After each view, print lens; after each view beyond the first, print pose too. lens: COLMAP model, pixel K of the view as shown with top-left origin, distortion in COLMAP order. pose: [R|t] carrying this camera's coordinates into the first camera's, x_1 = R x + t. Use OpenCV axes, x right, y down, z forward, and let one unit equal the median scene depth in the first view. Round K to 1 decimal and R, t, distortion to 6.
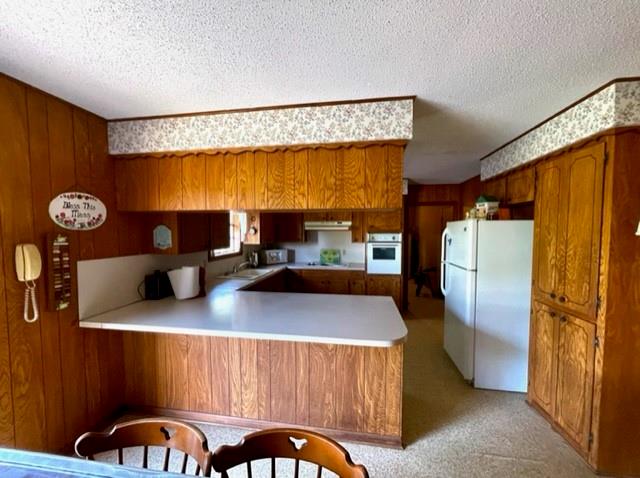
lens RADIAL K [[257.2, 0, 318.5], [0, 257.2, 243.0], [0, 0, 1]] dist [0.000439, -0.000063]
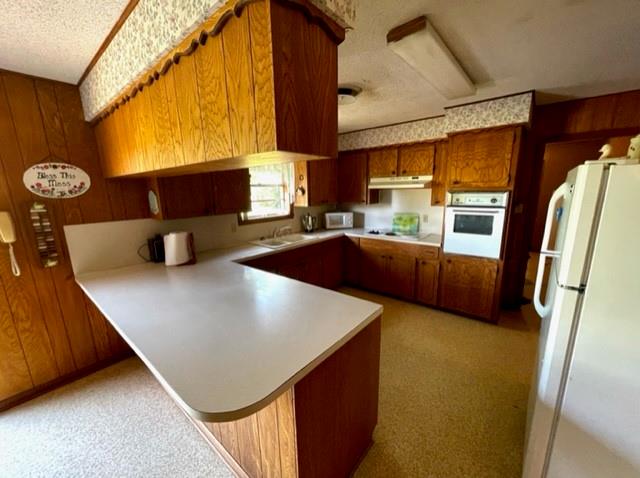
lens RADIAL K [[257.2, 0, 318.5], [0, 257.2, 243.0], [0, 0, 1]] dist [0.000439, -0.000063]
pose [[0.860361, 0.088534, -0.501936, 0.558358], [-0.003753, 0.985872, 0.167459, -0.044556], [0.509671, -0.142191, 0.848538, 0.549836]]
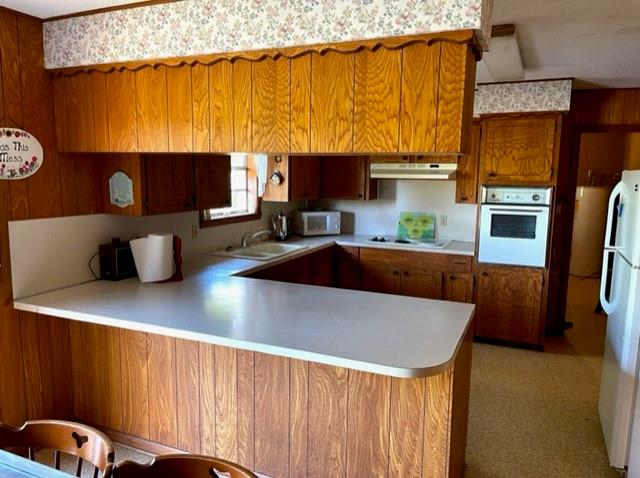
lens RADIAL K [[479.0, 0, 320.0], [0, 479.0, 239.0], [0, 0, 1]] dist [0.095790, -0.129364]
pose [[0.968221, 0.049110, -0.245225, 0.260379], [-0.027126, 0.995367, 0.092239, -0.030247], [0.248619, -0.082656, 0.965068, -0.129193]]
